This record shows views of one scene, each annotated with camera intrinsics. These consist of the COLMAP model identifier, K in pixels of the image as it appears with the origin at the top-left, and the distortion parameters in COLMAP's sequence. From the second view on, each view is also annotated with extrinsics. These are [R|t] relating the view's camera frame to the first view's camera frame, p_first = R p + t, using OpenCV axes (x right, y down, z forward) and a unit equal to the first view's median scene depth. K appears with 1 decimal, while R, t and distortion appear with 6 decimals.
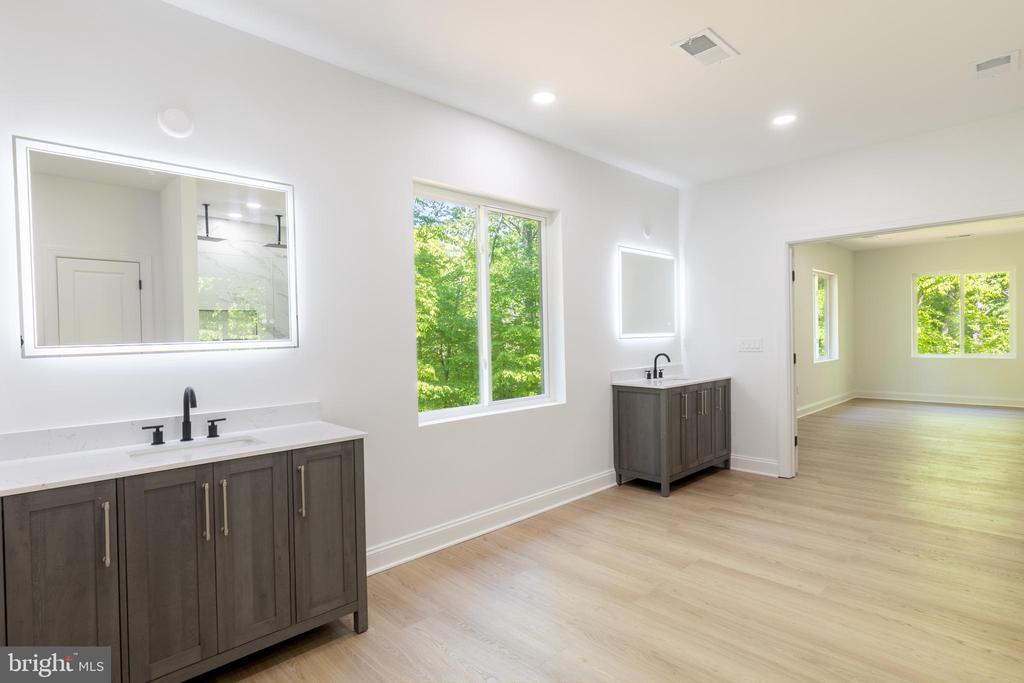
lens RADIAL K [[514.9, 0, 512.0], [0, 514.9, 341.5], [0, 0, 1]] dist [-0.061147, 0.000015]
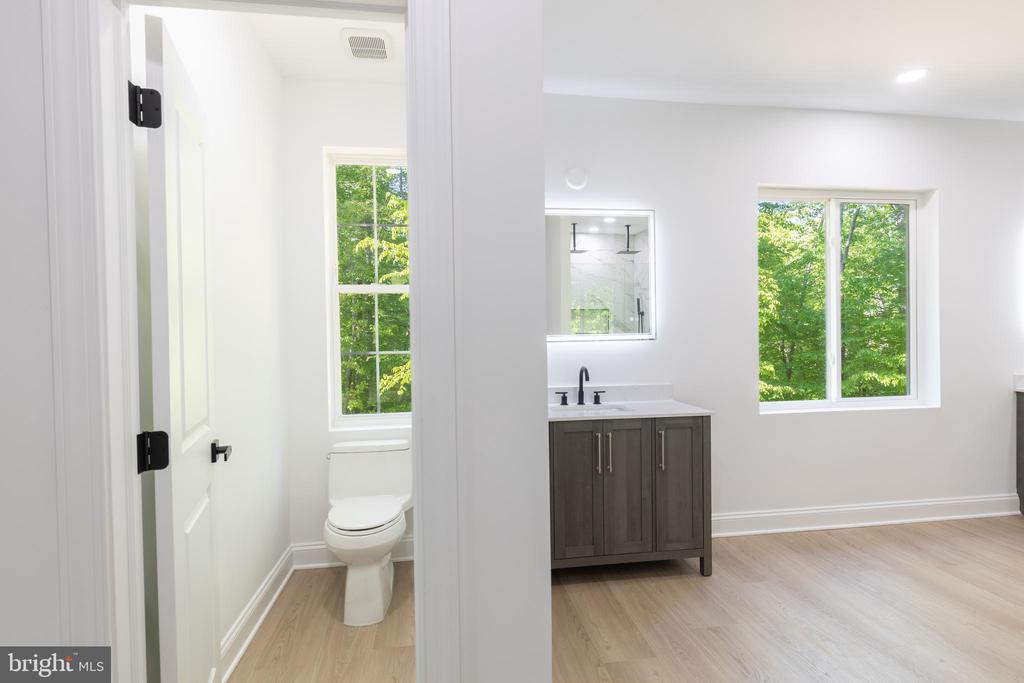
lens RADIAL K [[557.6, 0, 512.0], [0, 557.6, 341.5], [0, 0, 1]] dist [0.023472, 0.000691]
pose [[0.833172, 0.015394, -0.552800, 0.027395], [-0.010277, 0.999871, 0.012354, 0.002125], [0.552918, -0.004612, 0.833223, -0.215791]]
